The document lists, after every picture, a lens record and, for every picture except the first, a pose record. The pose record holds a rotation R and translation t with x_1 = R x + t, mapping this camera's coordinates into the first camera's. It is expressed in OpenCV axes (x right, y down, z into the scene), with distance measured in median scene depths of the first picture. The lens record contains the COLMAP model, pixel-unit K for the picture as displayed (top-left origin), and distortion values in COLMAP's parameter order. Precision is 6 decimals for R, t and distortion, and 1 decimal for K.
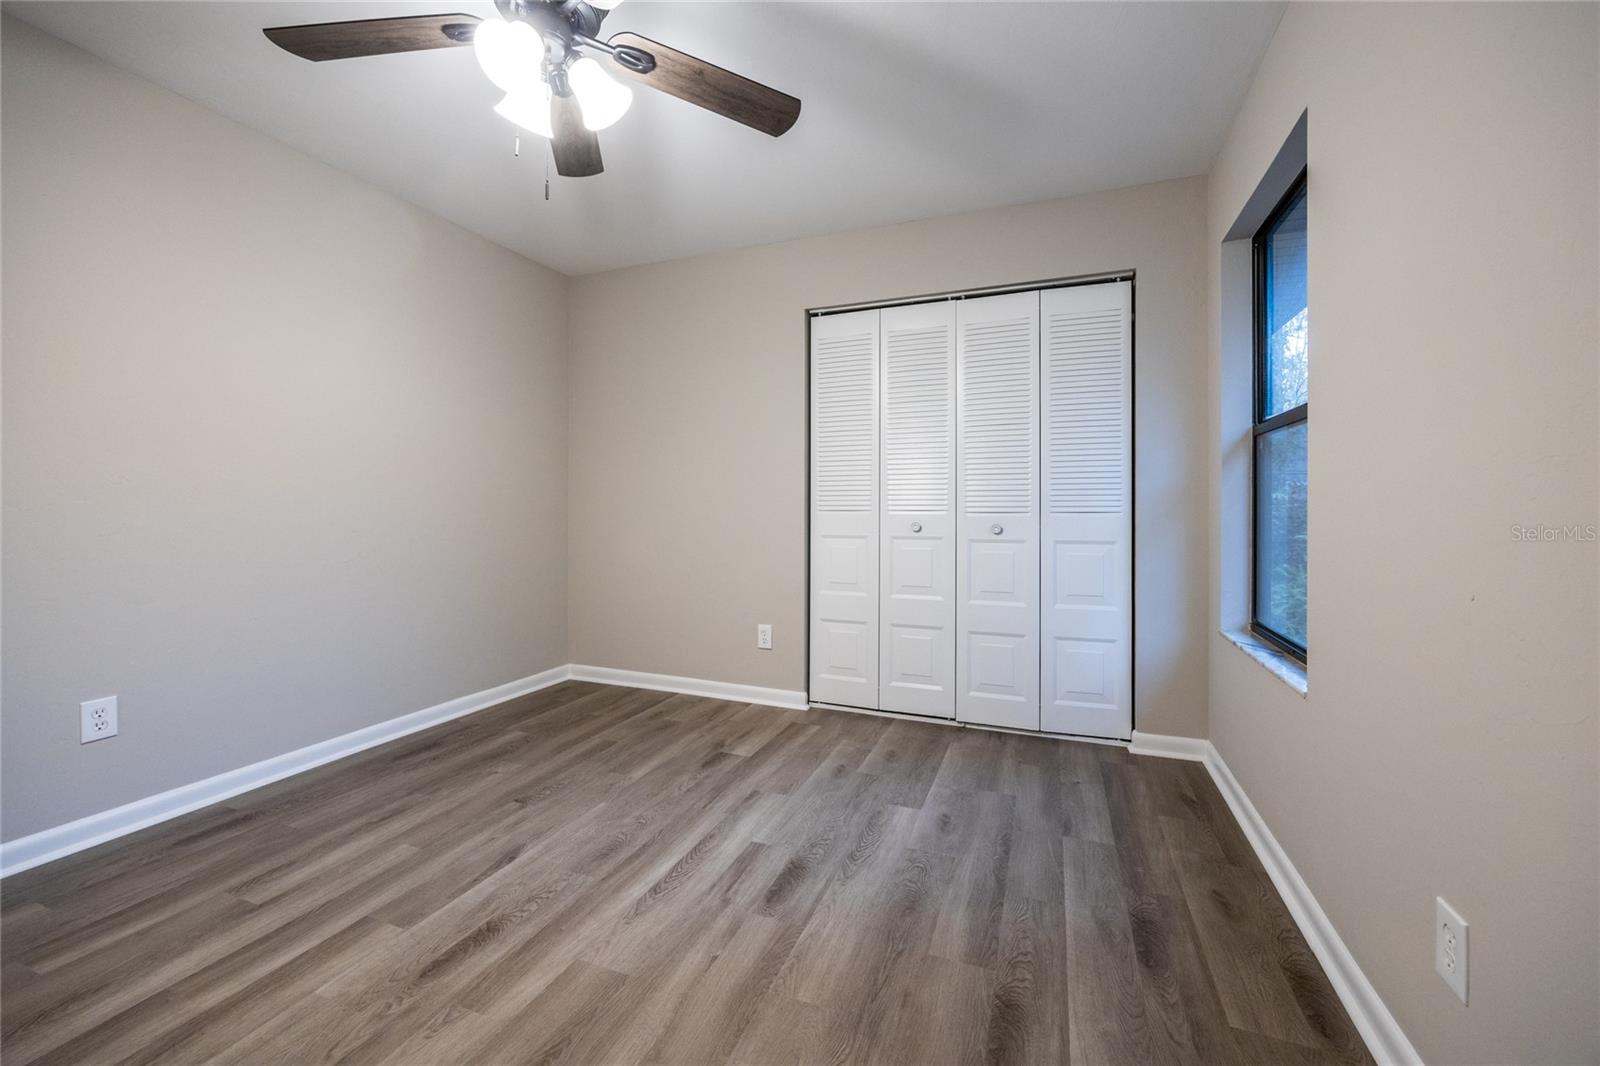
lens RADIAL K [[616.4, 0, 825.7], [0, 616.4, 508.1], [0, 0, 1]] dist [-0.004370, 0.001080]
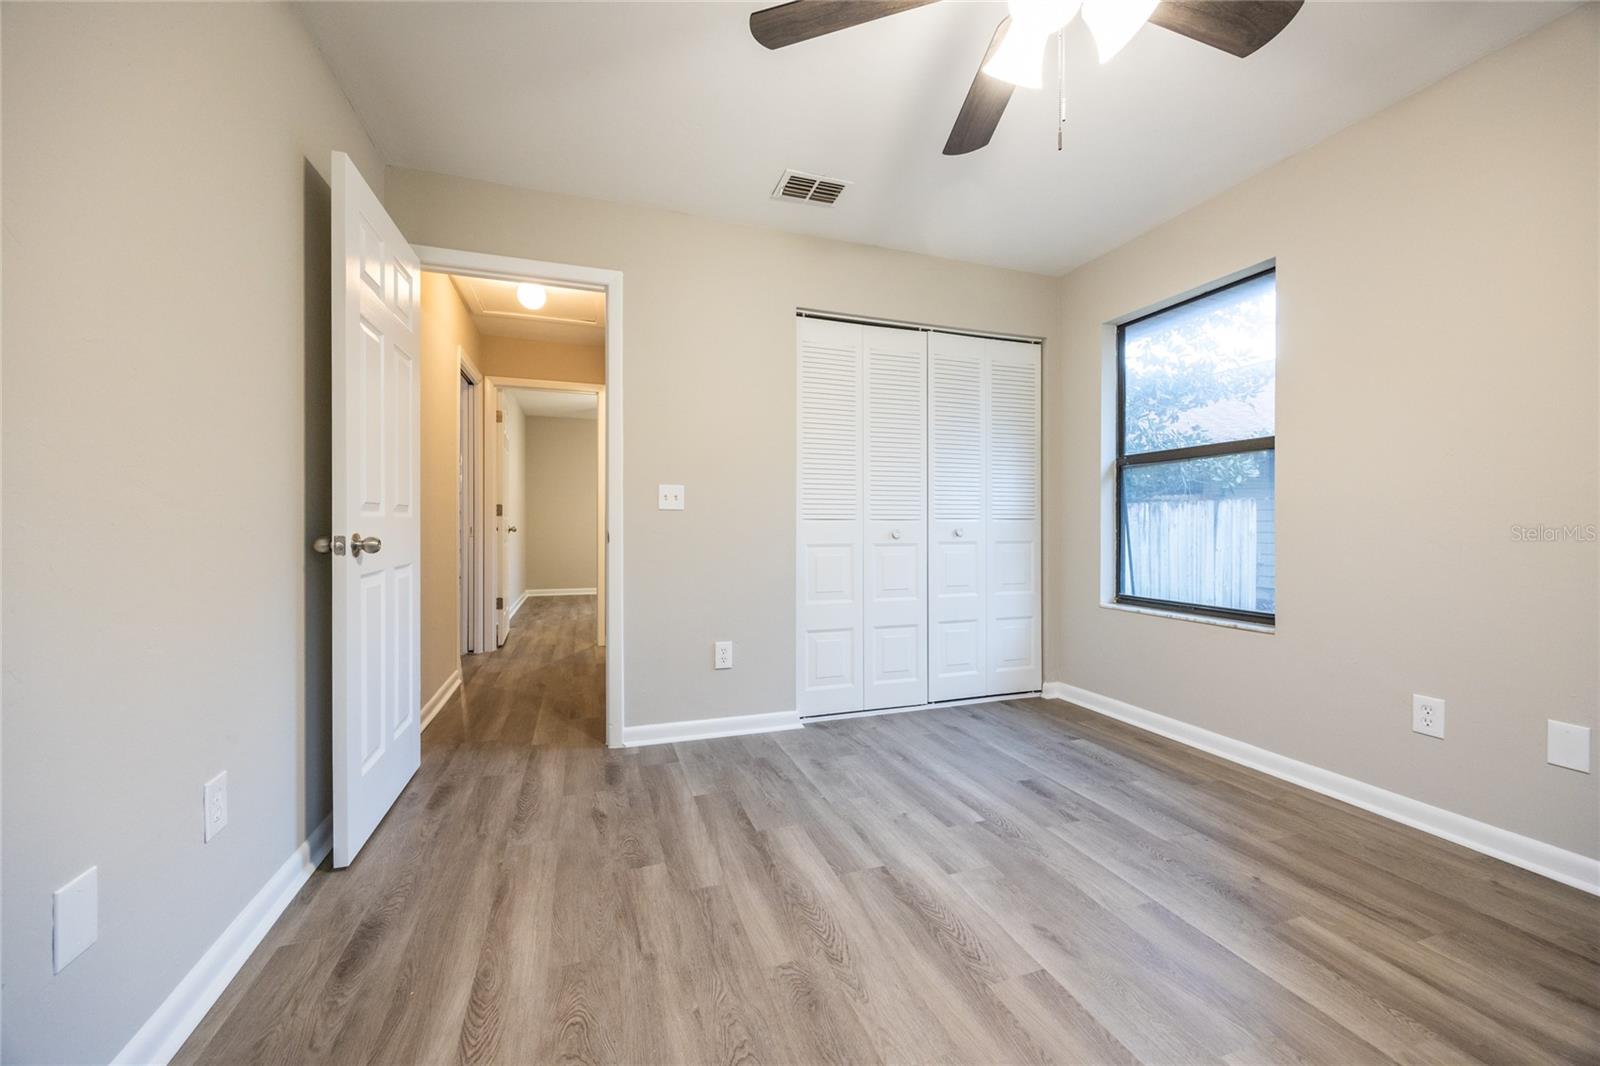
lens RADIAL K [[616.4, 0, 802.8], [0, 616.4, 524.7], [0, 0, 1]] dist [-0.004370, 0.001080]
pose [[0.764444, -0.007234, 0.644649, -0.917666], [0.001786, 0.999957, 0.009103, 0.005318], [-0.644687, -0.005807, 0.764424, 0.379338]]
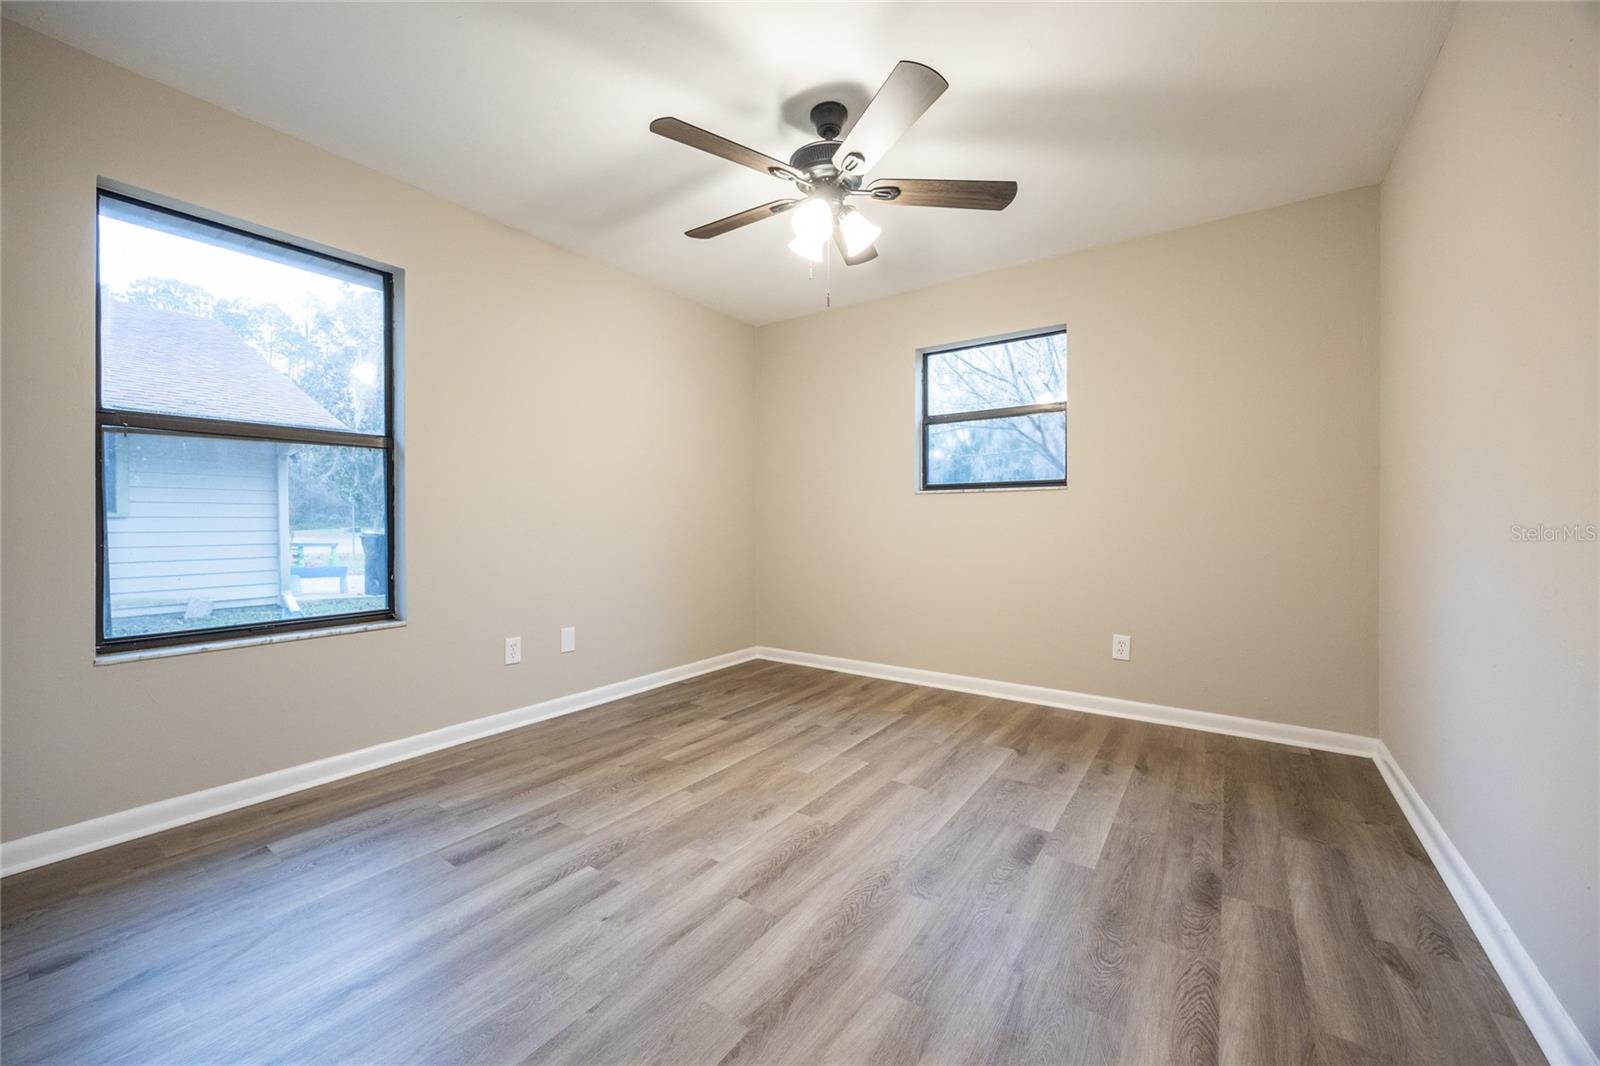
lens RADIAL K [[616.4, 0, 791.4], [0, 616.4, 533.3], [0, 0, 1]] dist [-0.004370, 0.001080]
pose [[-0.967736, -0.012163, 0.251674, -0.558413], [-0.008392, 0.999836, 0.016049, 0.012205], [-0.251828, 0.013419, -0.967679, 1.627405]]
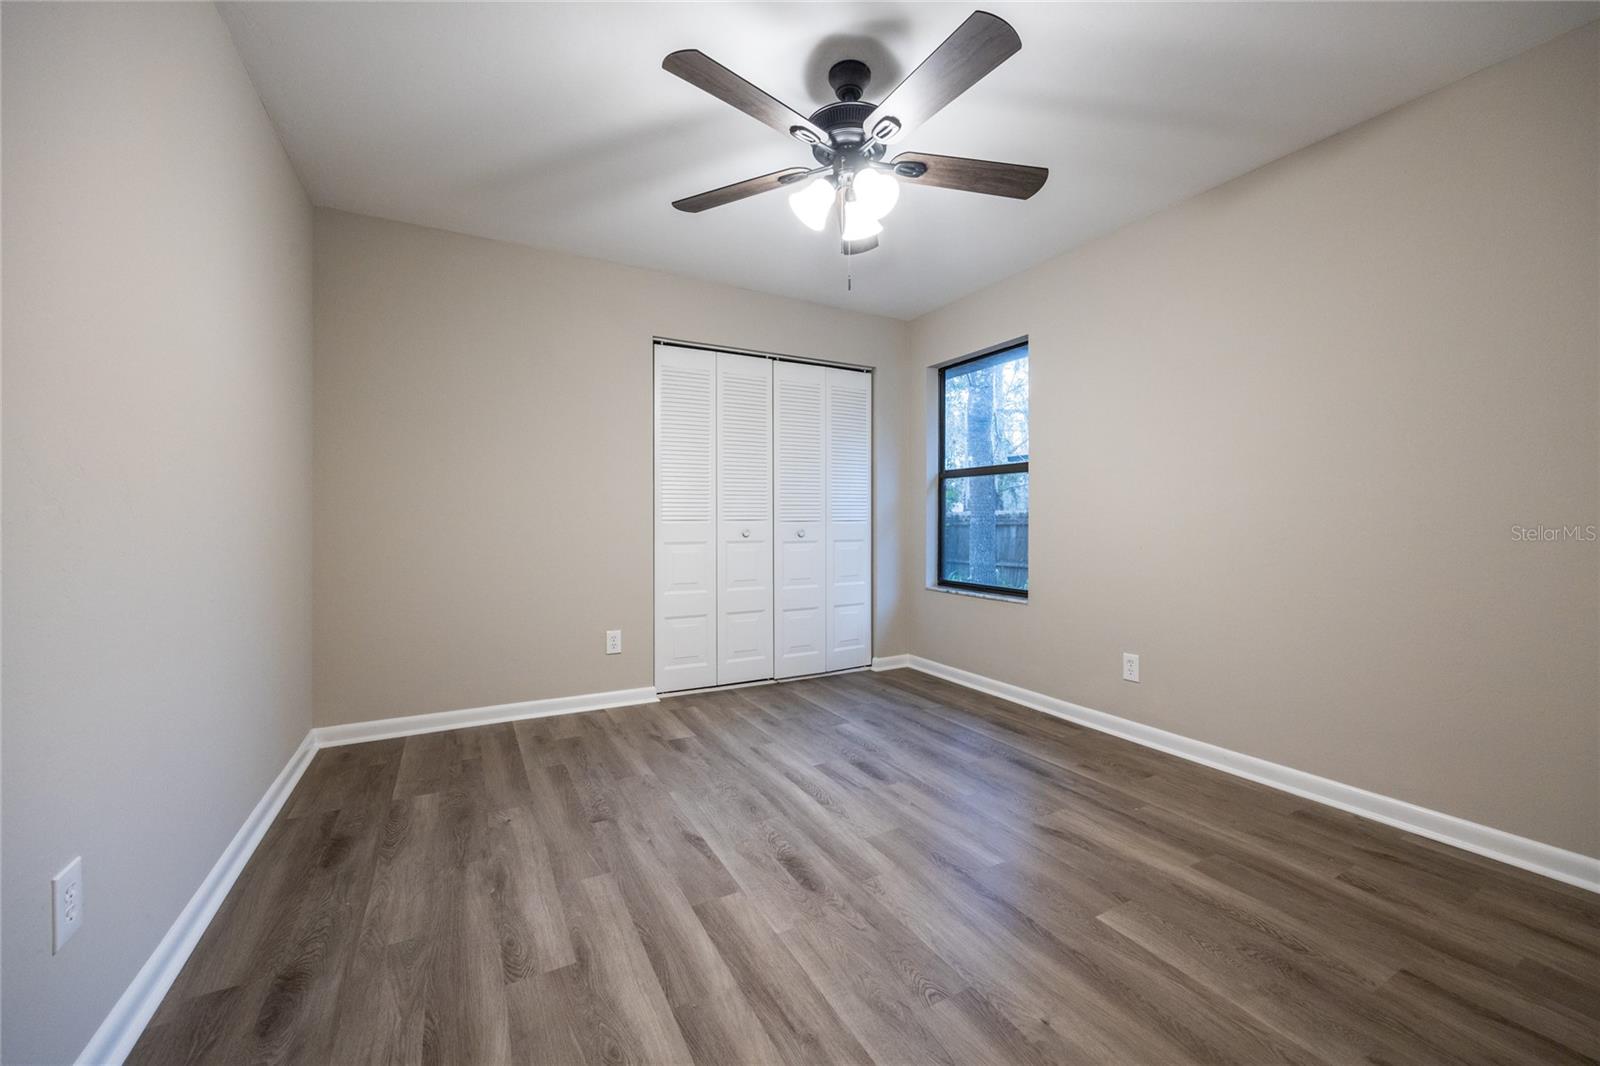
lens RADIAL K [[616.4, 0, 799.9], [0, 616.4, 529.1], [0, 0, 1]] dist [-0.004370, 0.001080]
pose [[0.652534, -0.013309, 0.757642, -0.999162], [0.001270, 0.999864, 0.016470, 0.000676], [-0.757758, -0.009785, 0.652462, 0.126761]]
